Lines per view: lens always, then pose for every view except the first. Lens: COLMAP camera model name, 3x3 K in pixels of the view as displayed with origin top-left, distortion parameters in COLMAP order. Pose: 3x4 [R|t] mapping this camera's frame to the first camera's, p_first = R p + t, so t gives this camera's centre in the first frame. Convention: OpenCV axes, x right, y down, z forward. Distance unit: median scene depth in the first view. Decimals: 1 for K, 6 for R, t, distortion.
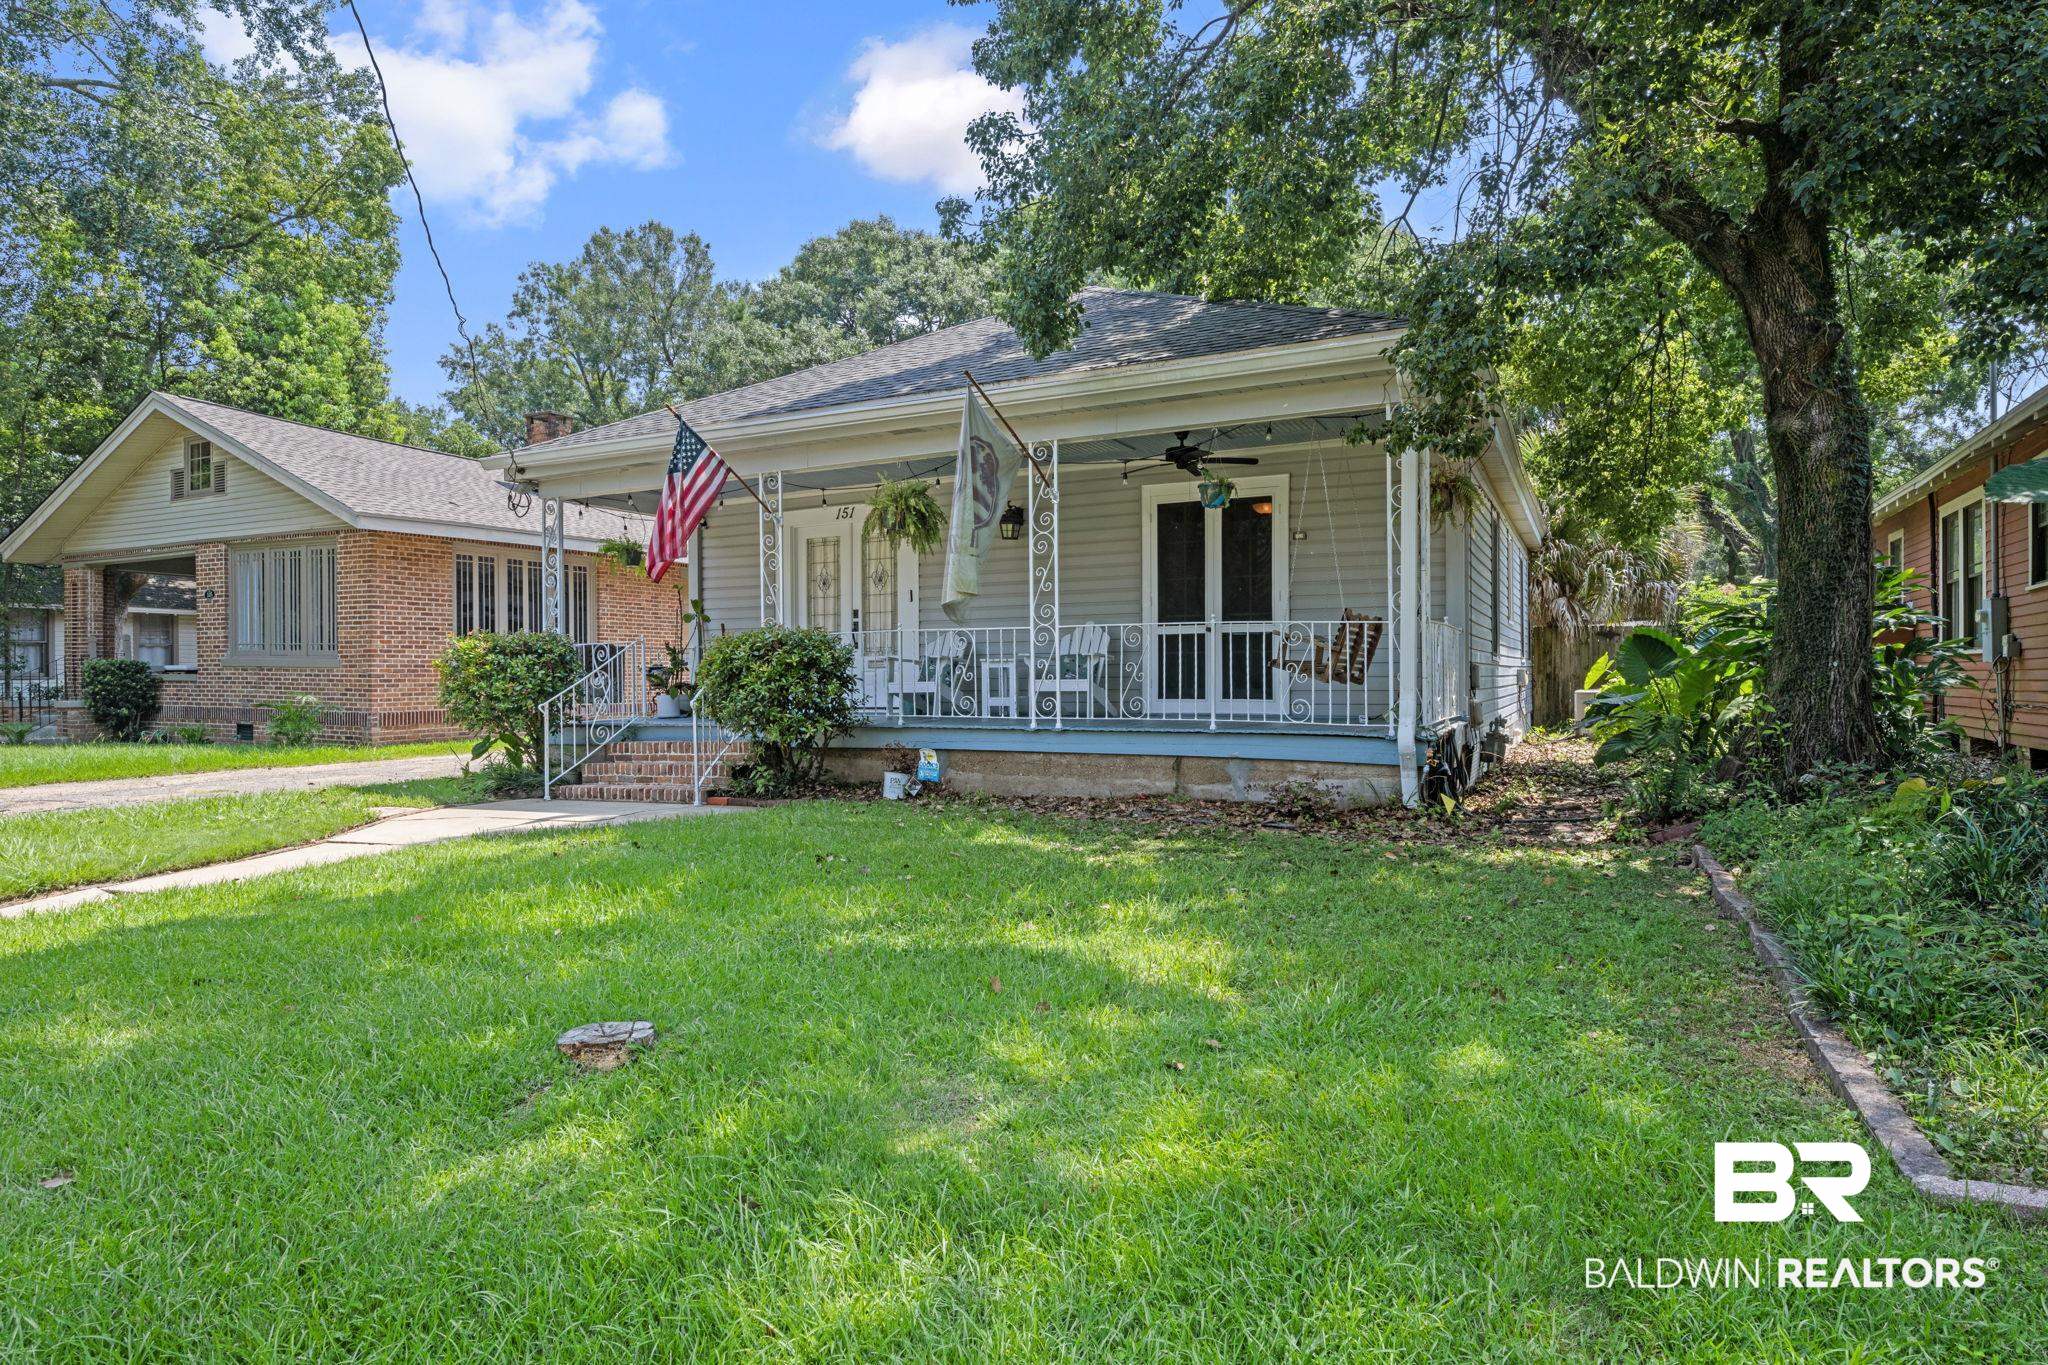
lens RADIAL K [[1148.0, 0, 1031.4], [0, 1148.0, 687.1], [0, 0, 1]] dist [0.005394, 0.000062]
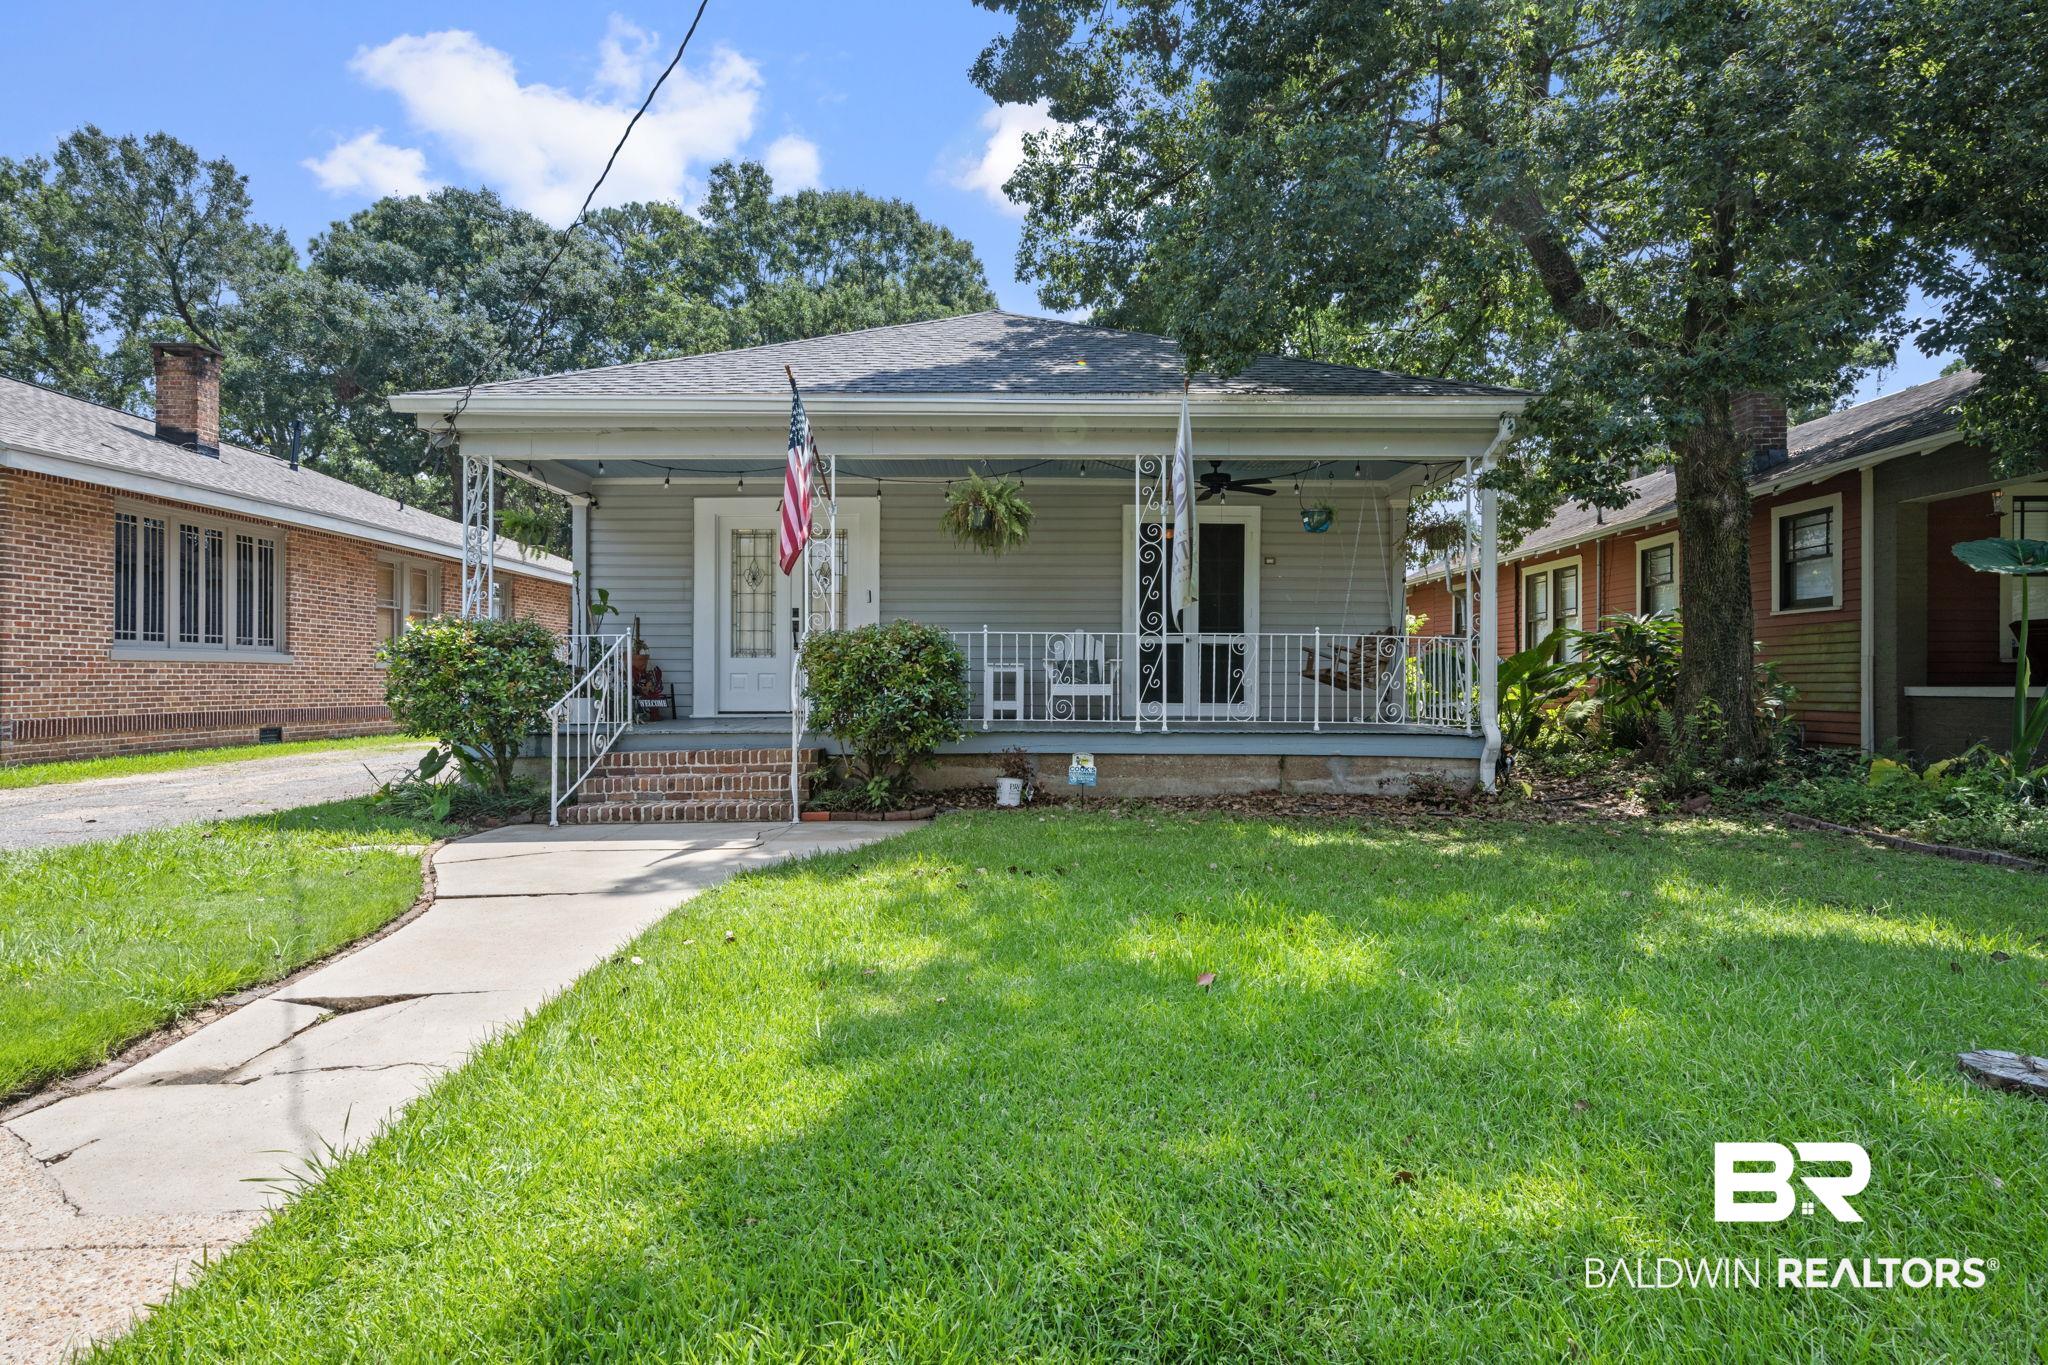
lens RADIAL K [[1029.3, 0, 1028.6], [0, 1029.3, 684.9], [0, 0, 1]] dist [0.002268, 0.000042]
pose [[0.893614, 0.008609, 0.448753, -0.424927], [-0.005727, 0.999953, -0.007780, 0.001588], [-0.448799, 0.004382, 0.893622, 0.181325]]
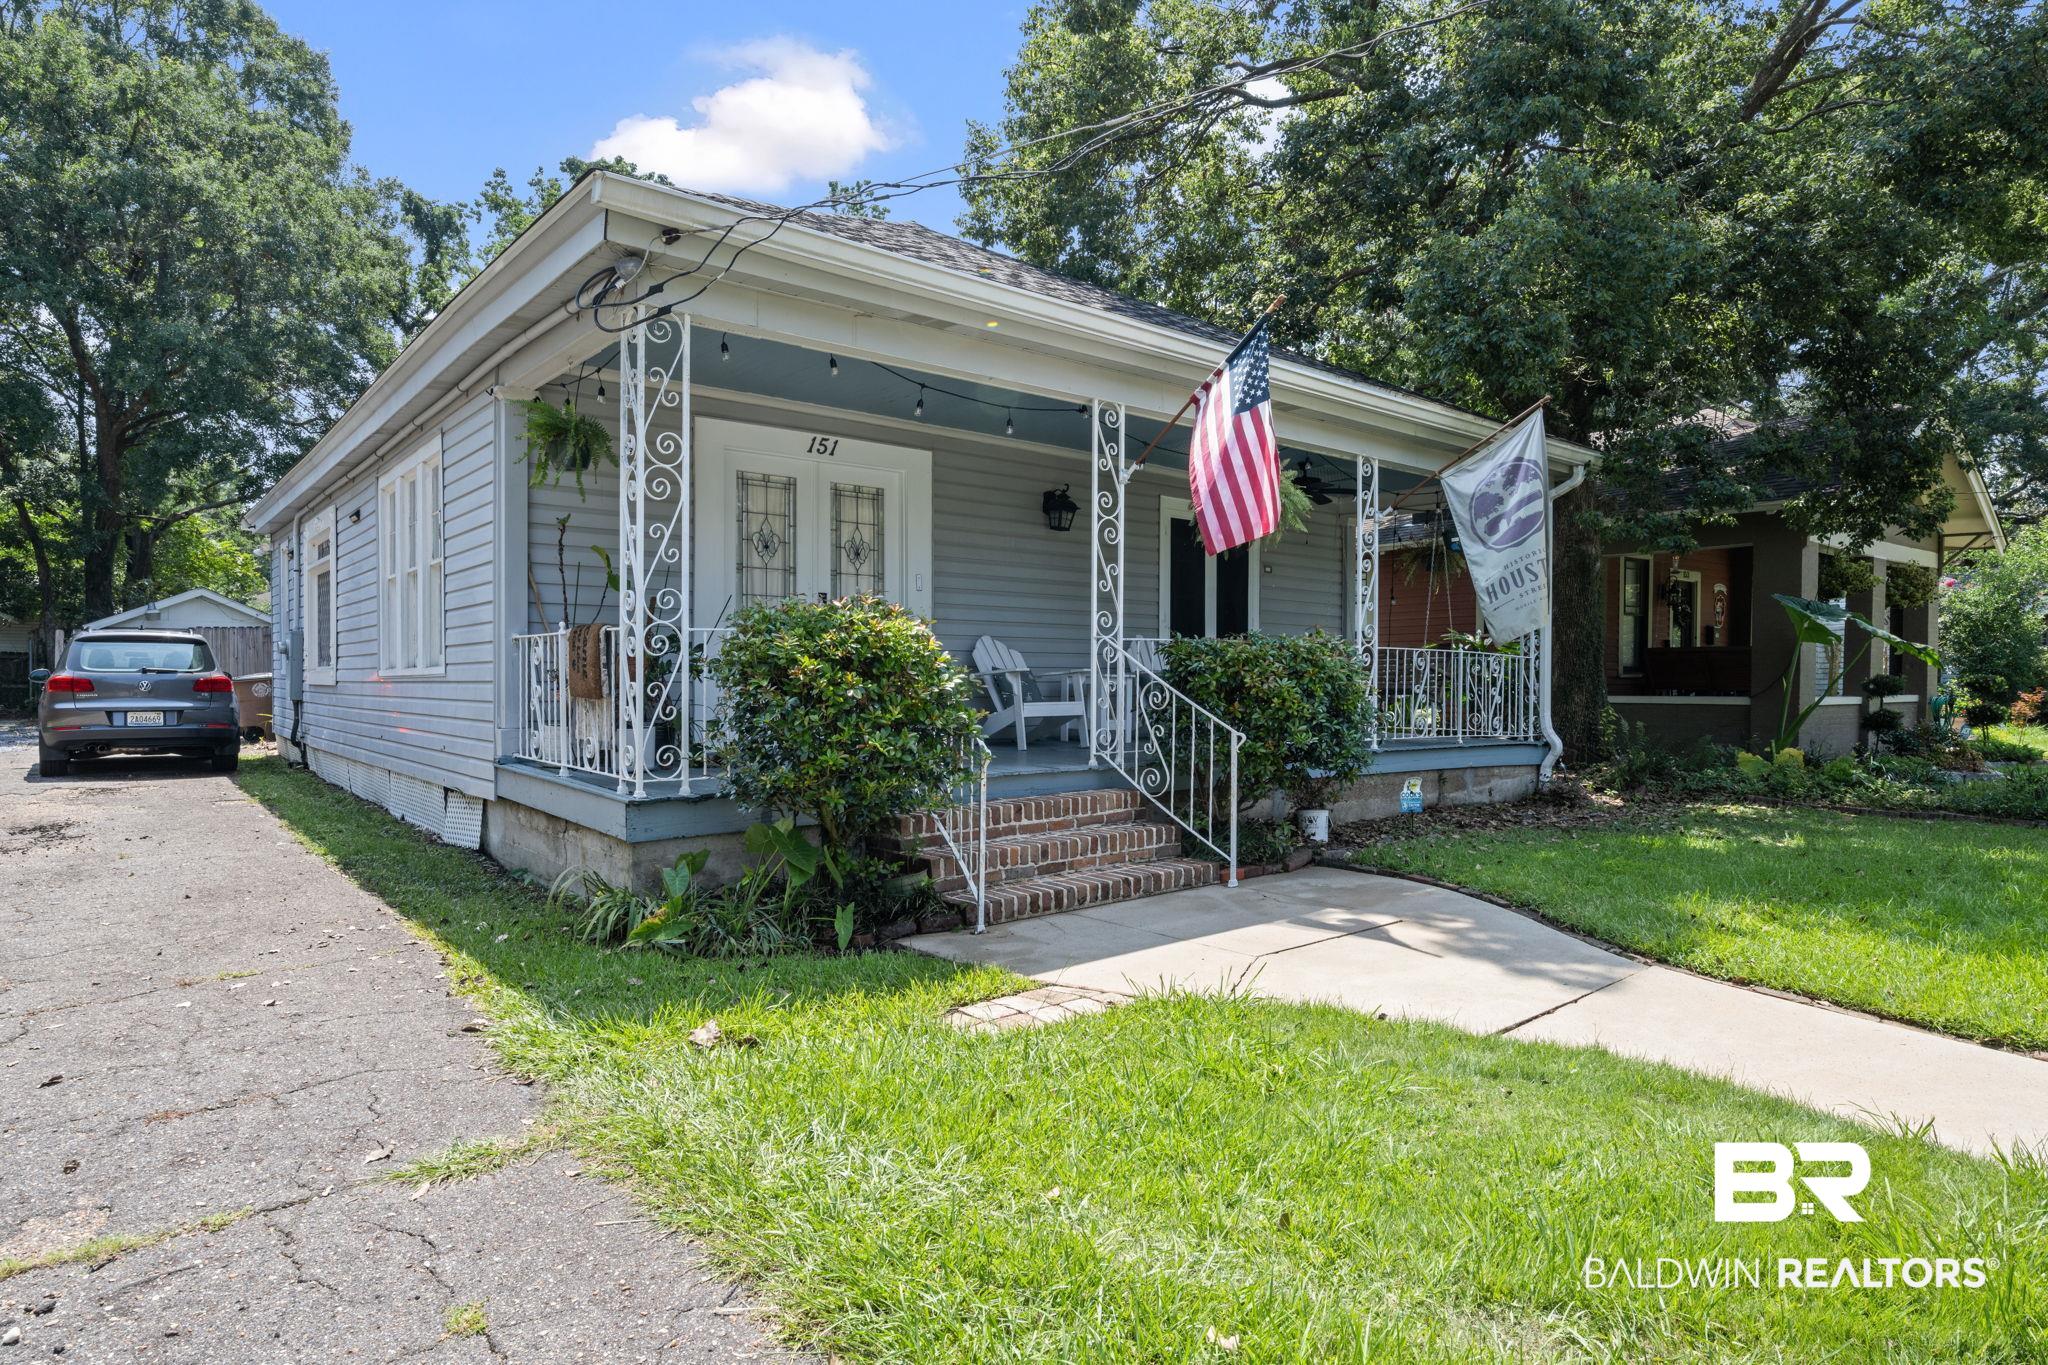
lens RADIAL K [[1148.0, 0, 1031.4], [0, 1148.0, 687.1], [0, 0, 1]] dist [0.005394, 0.000062]
pose [[0.400205, 0.006252, 0.916404, -0.843861], [-0.001045, 0.999979, -0.006365, -0.009810], [-0.916425, 0.001589, 0.400203, 0.728357]]
